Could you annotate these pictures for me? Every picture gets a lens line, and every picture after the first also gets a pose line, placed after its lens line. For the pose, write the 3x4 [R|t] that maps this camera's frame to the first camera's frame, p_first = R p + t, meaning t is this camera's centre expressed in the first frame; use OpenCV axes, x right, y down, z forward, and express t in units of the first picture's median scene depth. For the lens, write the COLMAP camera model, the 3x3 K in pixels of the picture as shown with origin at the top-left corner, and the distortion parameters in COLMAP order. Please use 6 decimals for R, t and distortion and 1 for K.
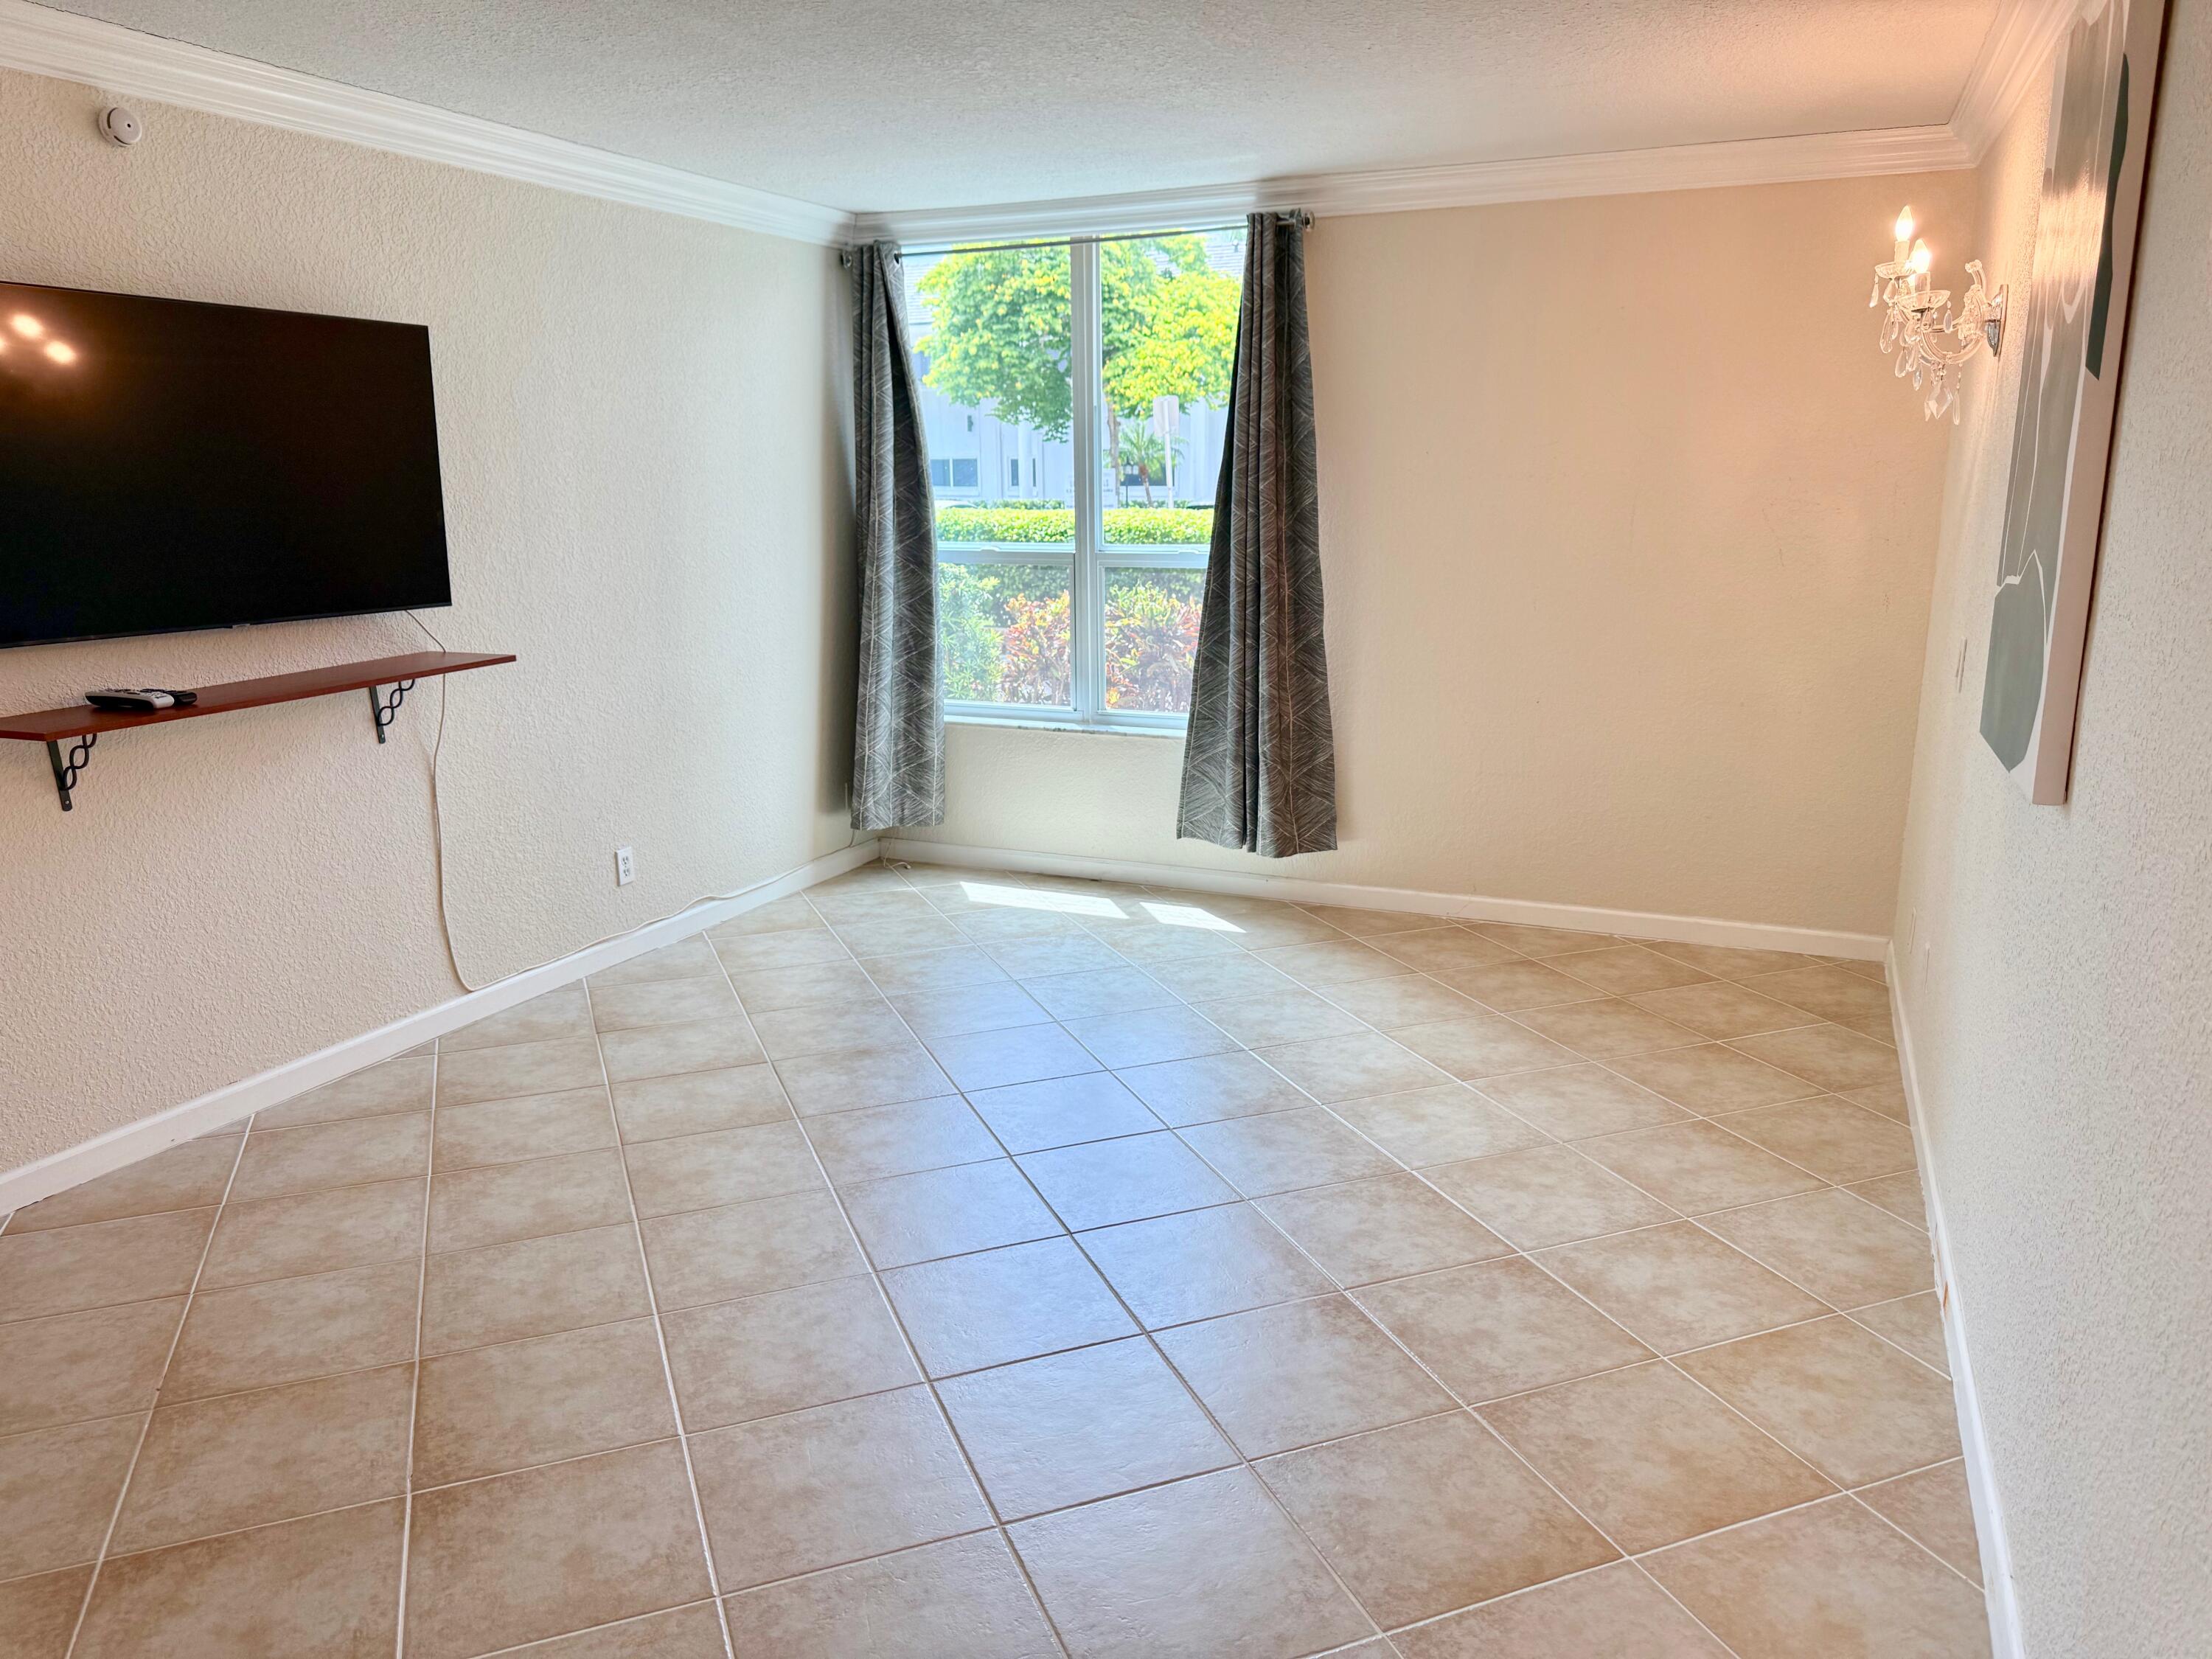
lens RADIAL K [[1557.2, 0, 1105.5], [0, 1557.2, 838.5], [0, 0, 1]] dist [0.063699, -0.097350]
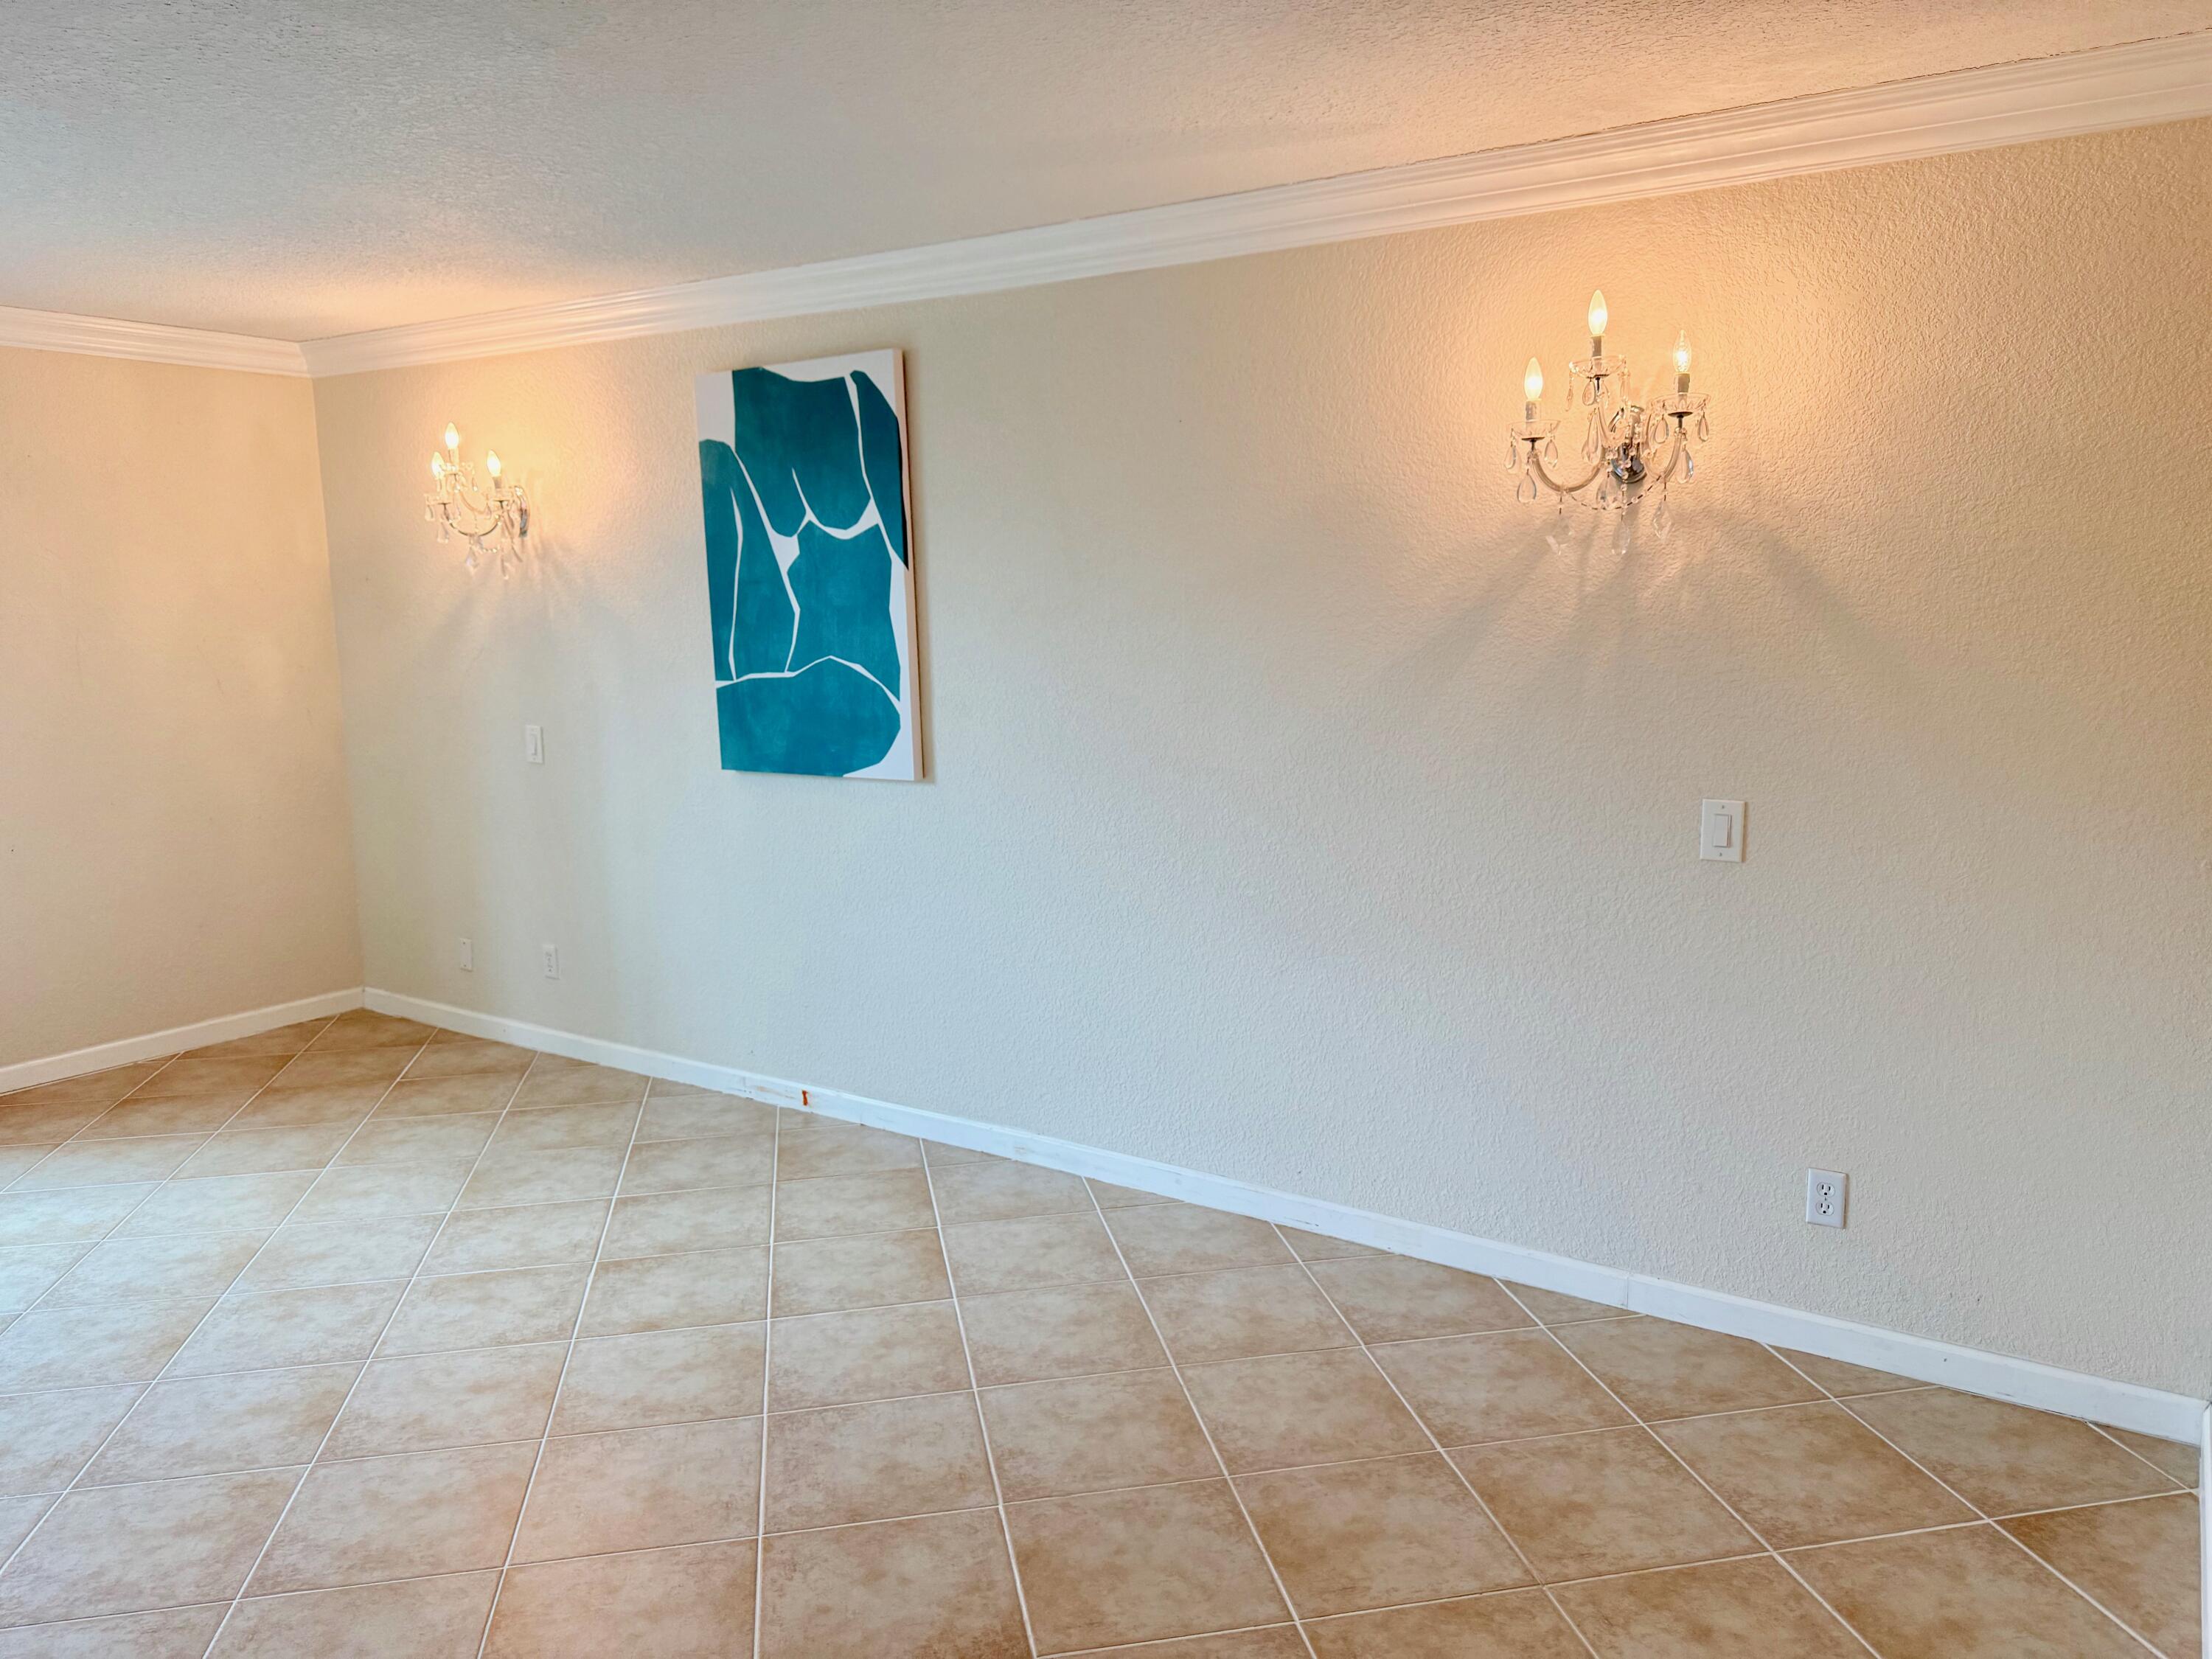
lens RADIAL K [[1557.2, 0, 1105.5], [0, 1557.2, 838.5], [0, 0, 1]] dist [0.063699, -0.097350]
pose [[0.160303, -0.146623, 0.976117, -0.679570], [0.224266, 0.968453, 0.108641, -0.060660], [-0.961253, 0.201495, 0.188128, 0.210364]]
